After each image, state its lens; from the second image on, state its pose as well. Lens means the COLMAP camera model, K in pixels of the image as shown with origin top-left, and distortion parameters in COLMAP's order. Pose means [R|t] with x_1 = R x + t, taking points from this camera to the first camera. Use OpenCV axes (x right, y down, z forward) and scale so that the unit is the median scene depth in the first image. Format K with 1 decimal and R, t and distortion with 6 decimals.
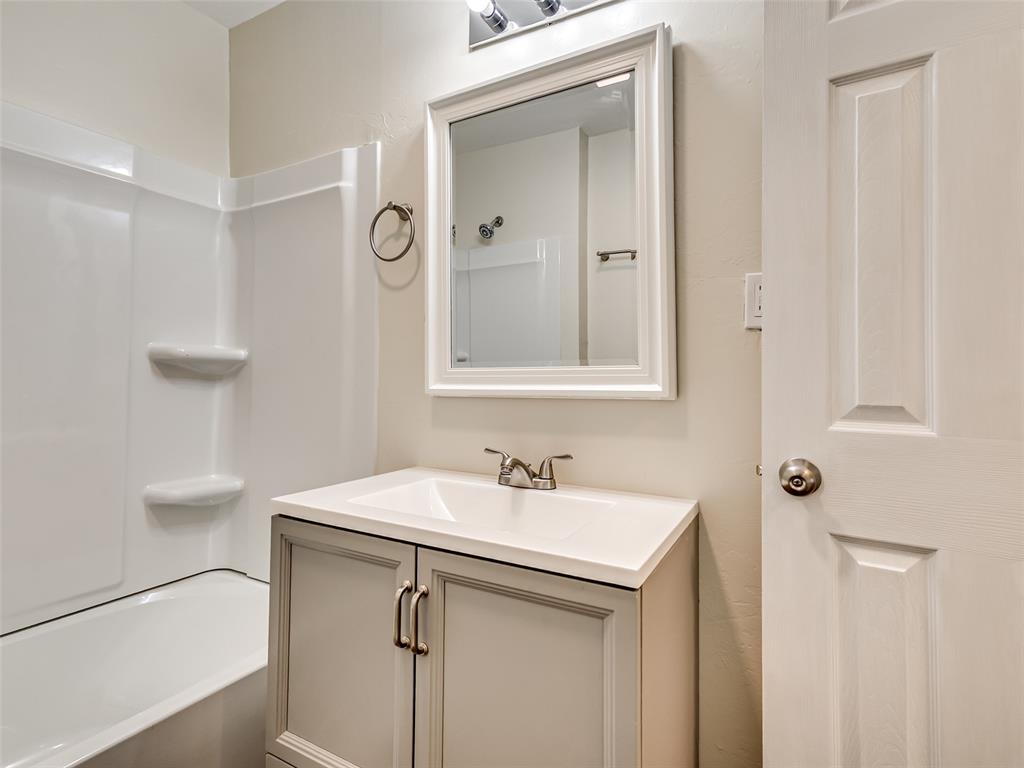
lens RADIAL K [[559.1, 0, 511.7], [0, 559.1, 360.9], [0, 0, 1]] dist [0.006259, 0.000682]
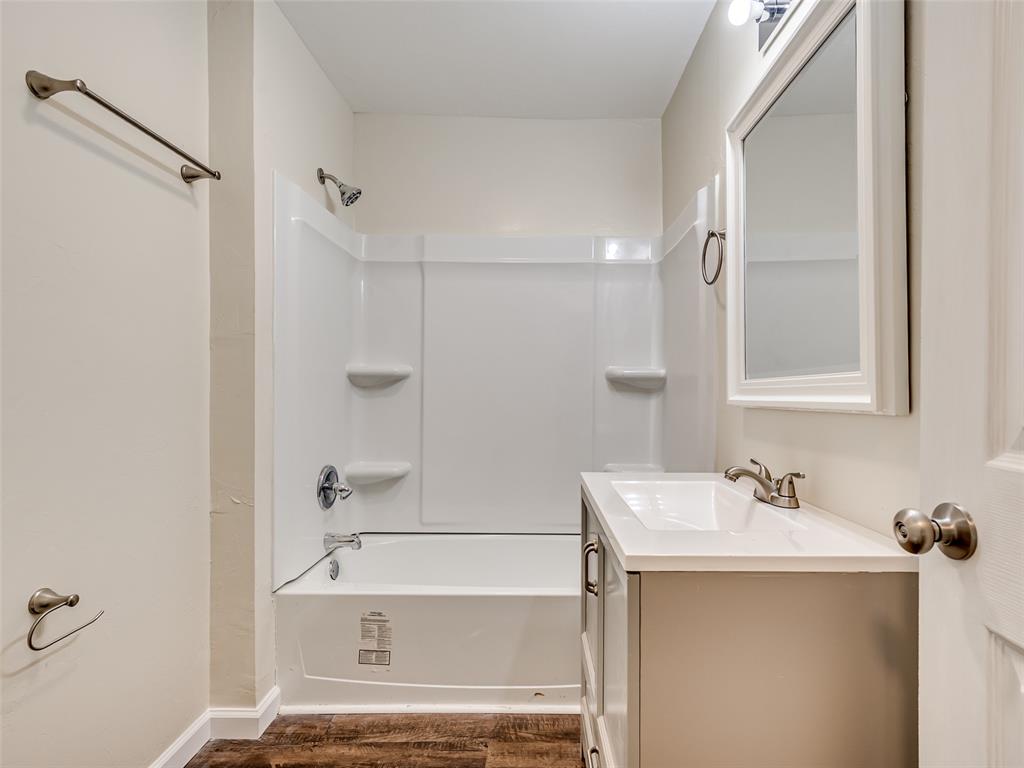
lens RADIAL K [[518.7, 0, 510.6], [0, 518.7, 388.4], [0, 0, 1]] dist [0.005701, 0.000582]
pose [[0.480273, -0.014965, -0.876991, 0.516692], [0.037582, 0.999287, 0.003529, 0.008906], [0.876314, -0.034654, 0.480493, 0.159325]]
